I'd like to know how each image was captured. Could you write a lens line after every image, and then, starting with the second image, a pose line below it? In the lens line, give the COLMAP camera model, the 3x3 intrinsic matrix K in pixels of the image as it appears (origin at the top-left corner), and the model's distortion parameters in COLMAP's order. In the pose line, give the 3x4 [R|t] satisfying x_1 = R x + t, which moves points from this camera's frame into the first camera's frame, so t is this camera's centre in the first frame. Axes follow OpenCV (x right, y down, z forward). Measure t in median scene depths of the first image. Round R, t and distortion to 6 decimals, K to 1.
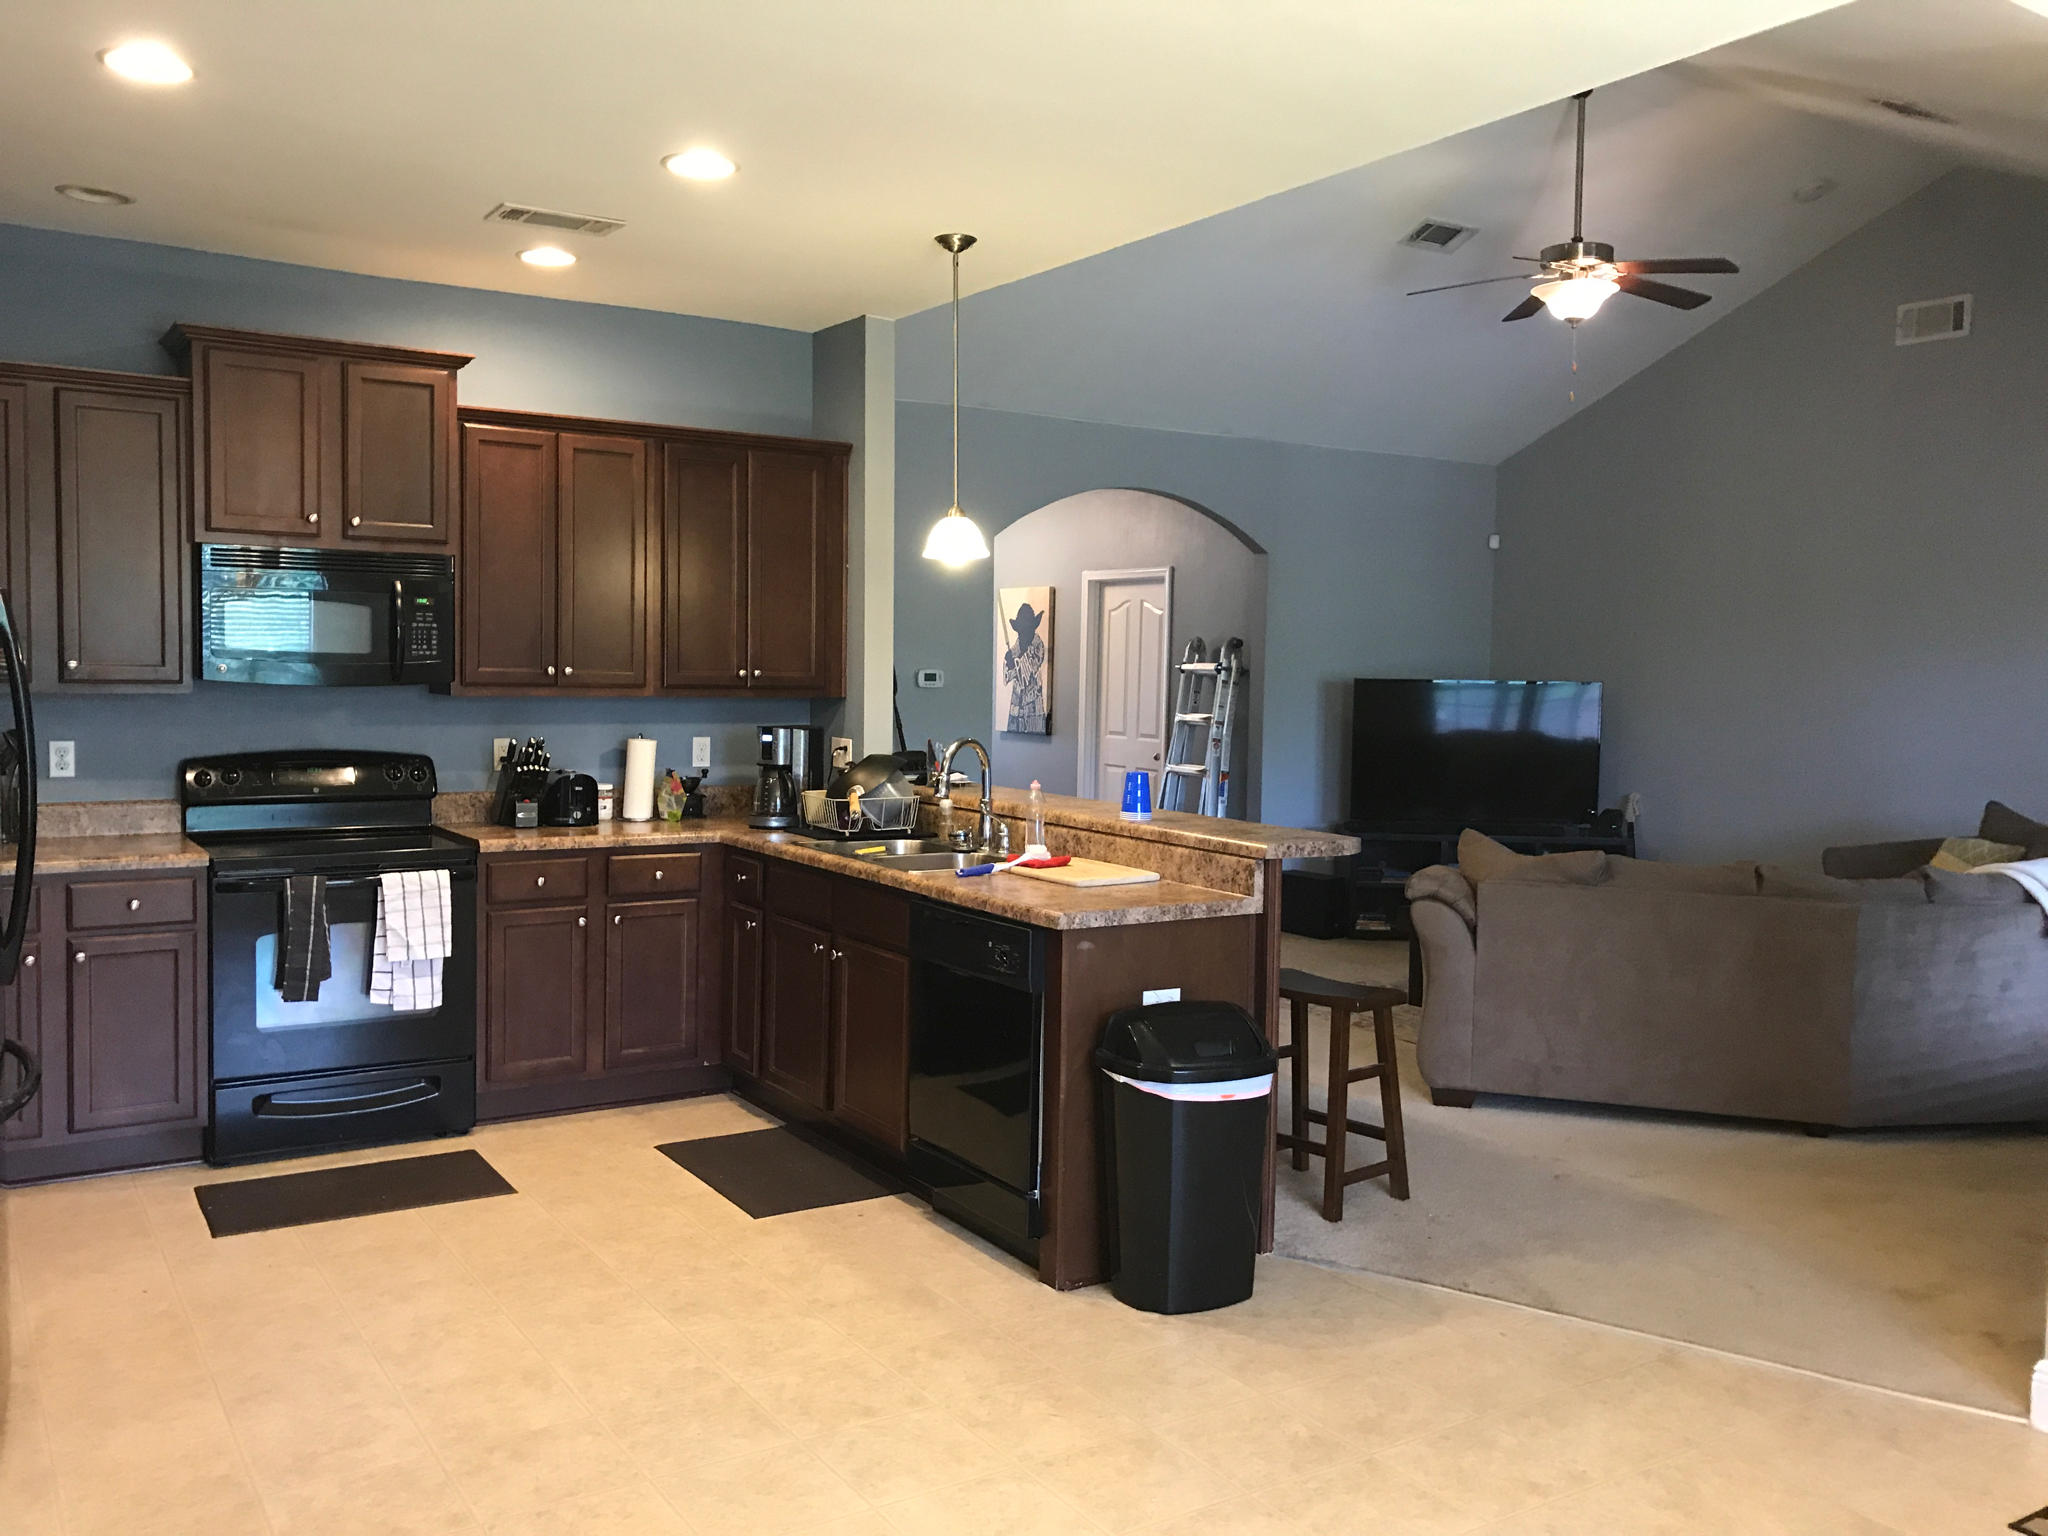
lens RADIAL K [[1691.3, 0, 1028.8], [0, 1691.3, 765.1], [0, 0, 1]] dist [0.050211, -0.069987]
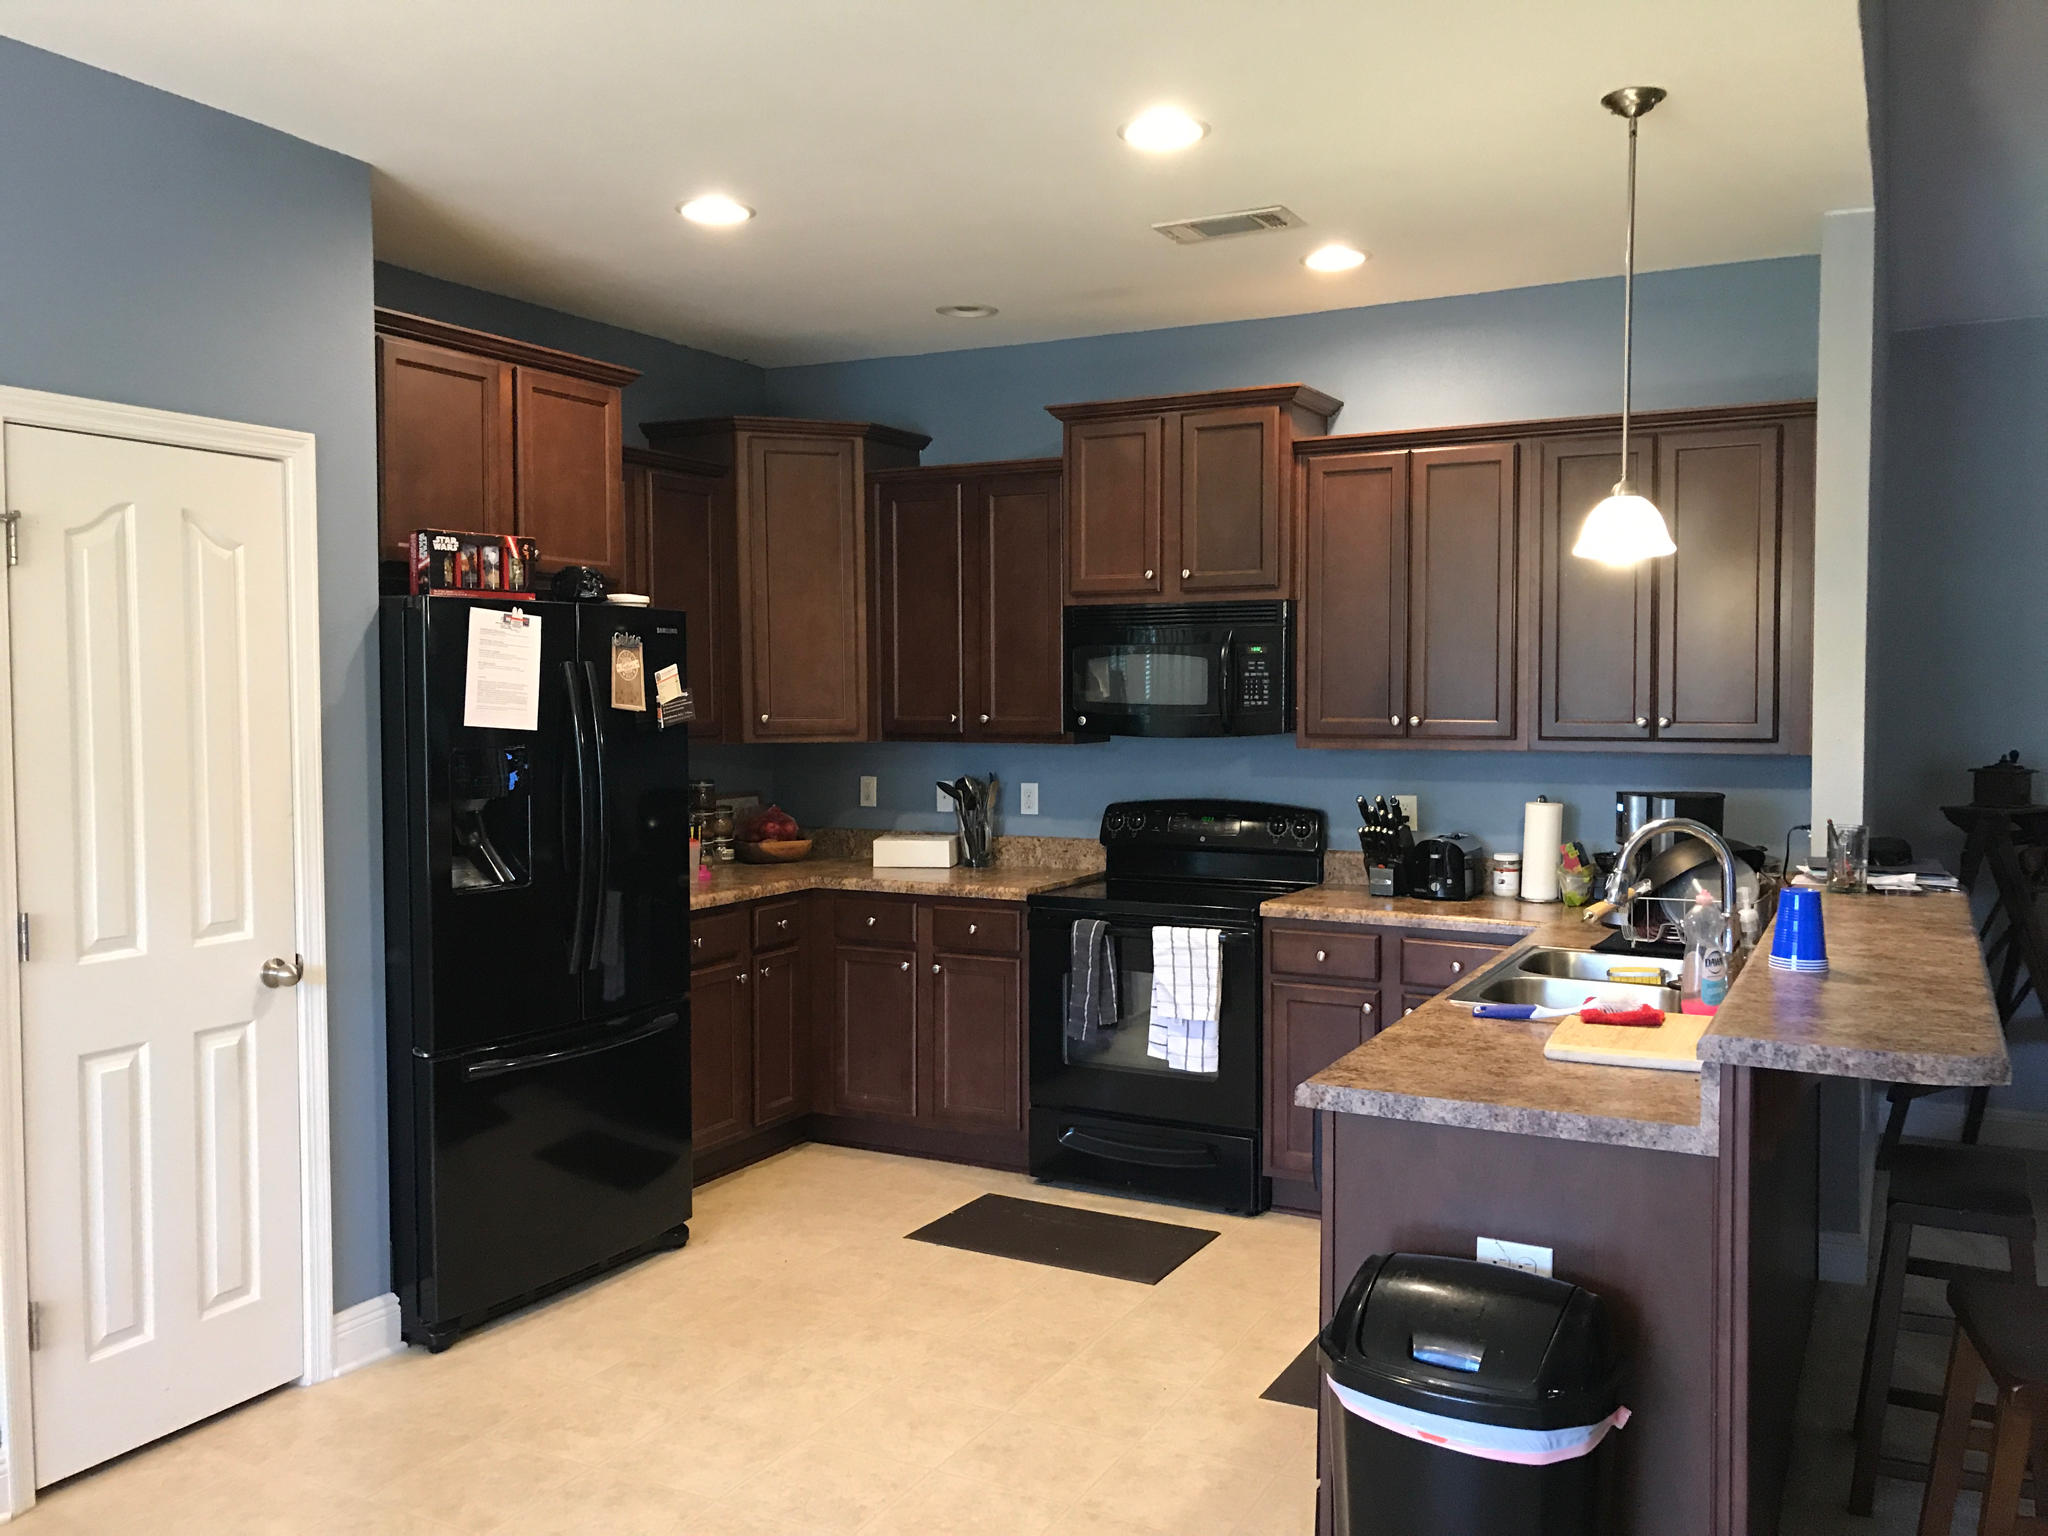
lens RADIAL K [[1691.3, 0, 1022.0], [0, 1691.3, 761.7], [0, 0, 1]] dist [0.050211, -0.069987]
pose [[0.477523, 0.019860, -0.878395, 0.439097], [-0.043650, 0.999046, -0.001141, -0.027157], [0.877534, 0.038887, 0.477935, 0.447749]]
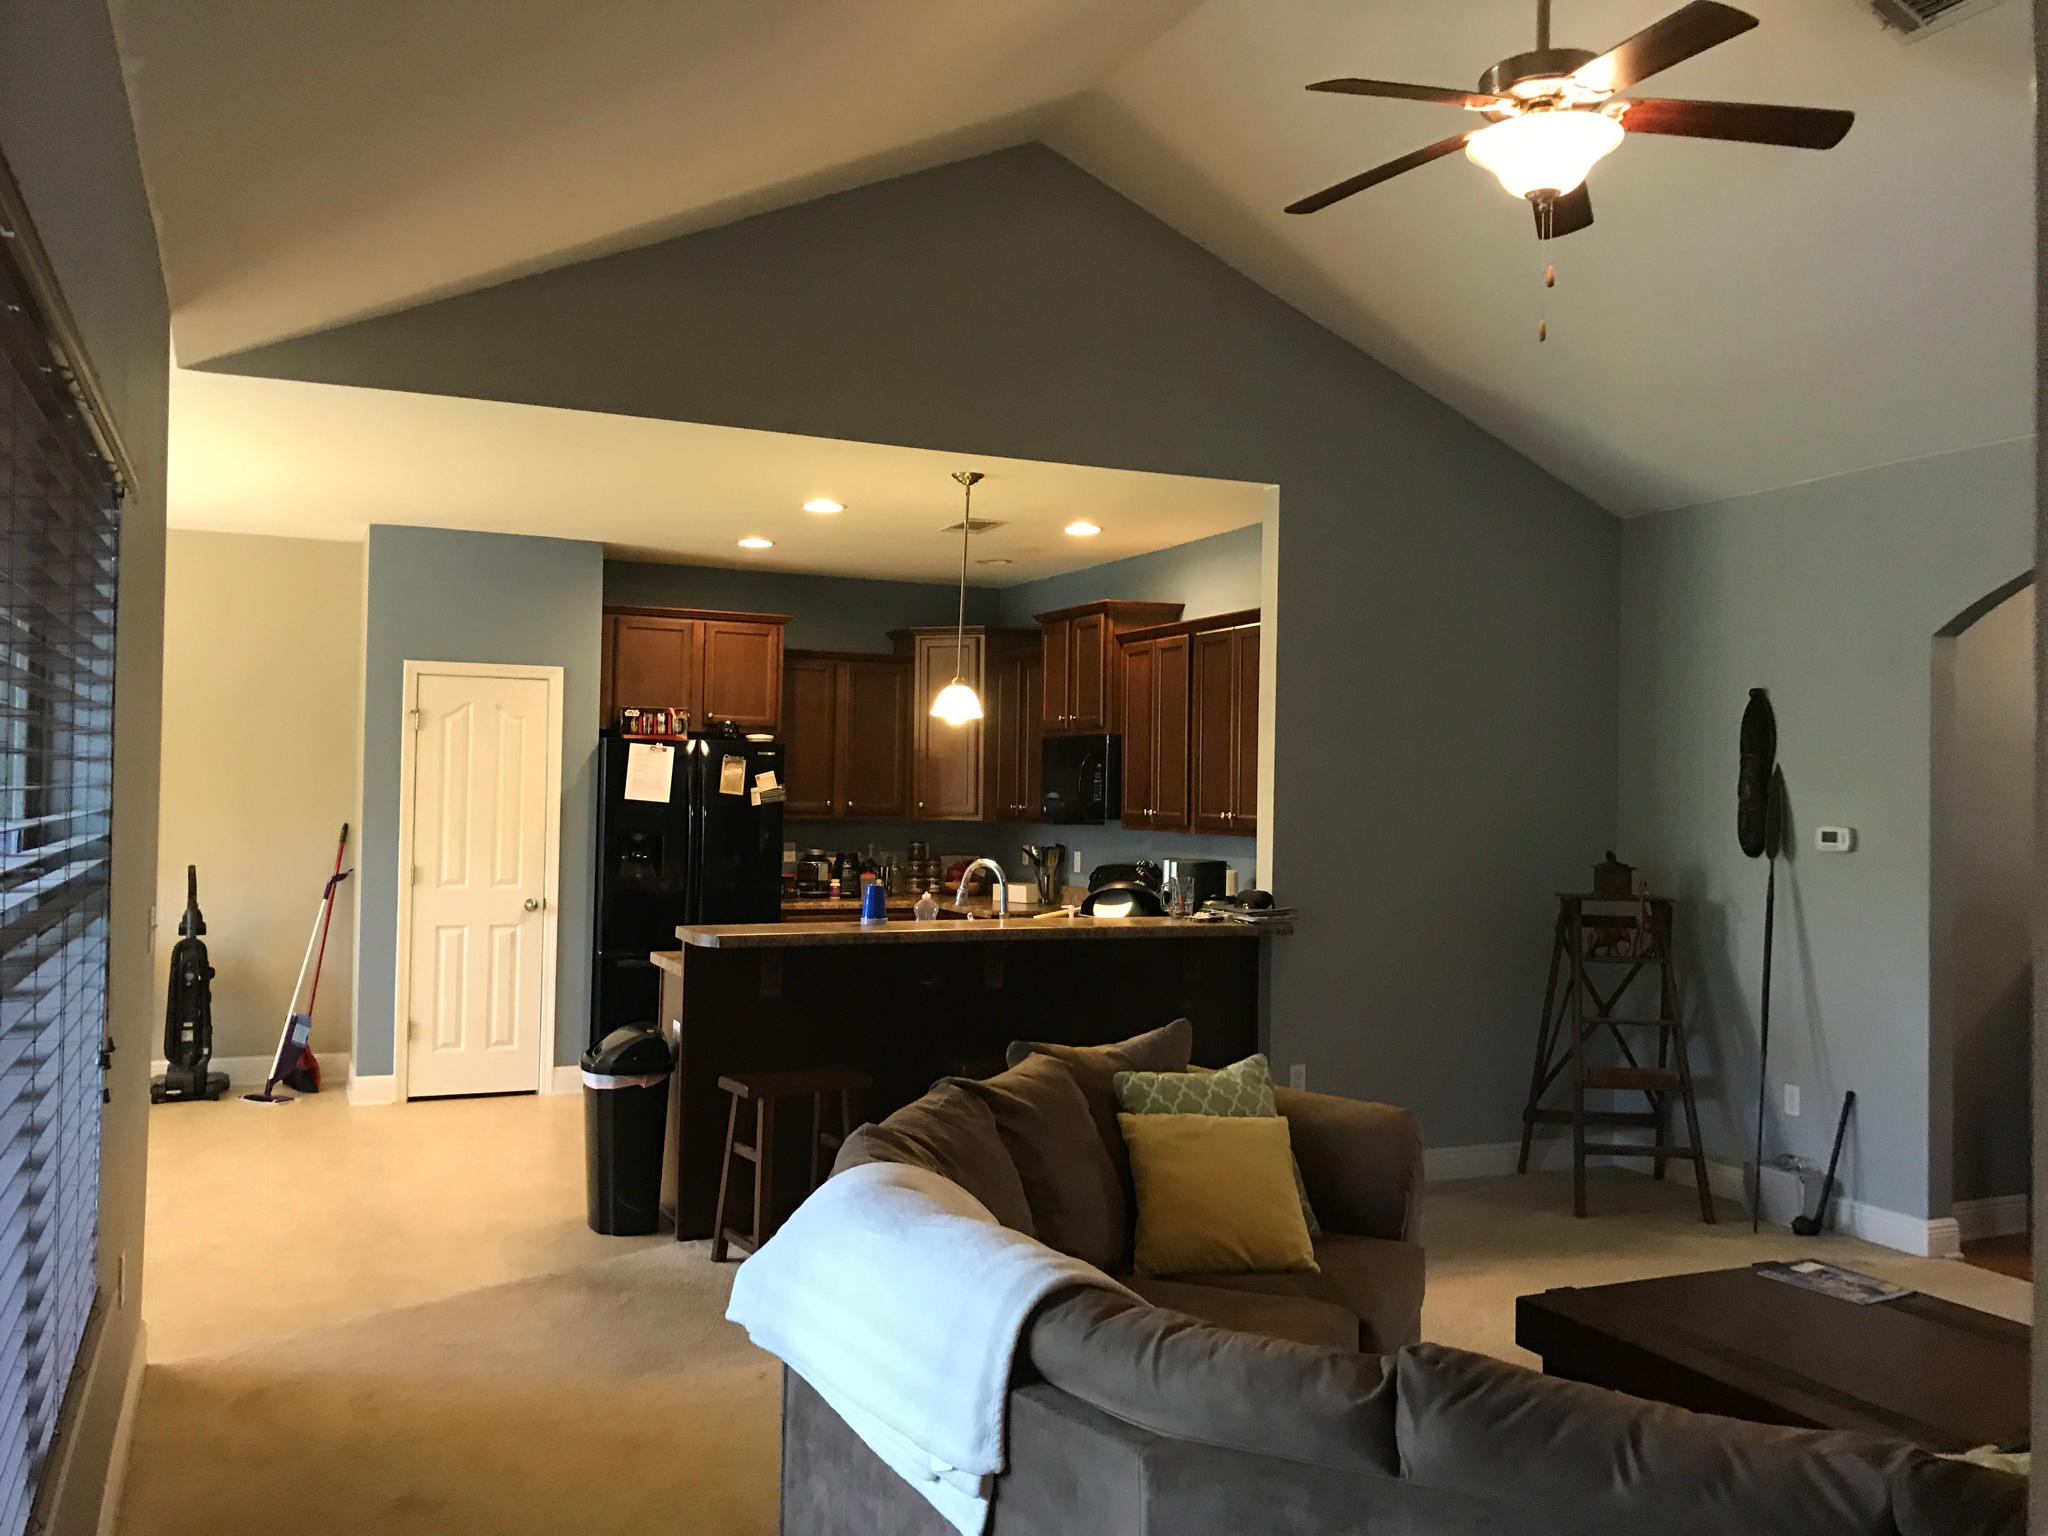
lens RADIAL K [[1691.3, 0, 1028.6], [0, 1691.3, 757.8], [0, 0, 1]] dist [0.050211, -0.069987]
pose [[-0.157704, -0.039802, -0.986684, 1.189906], [-0.081700, 0.996288, -0.027131, -0.060088], [0.984101, 0.076333, -0.160370, 1.234334]]
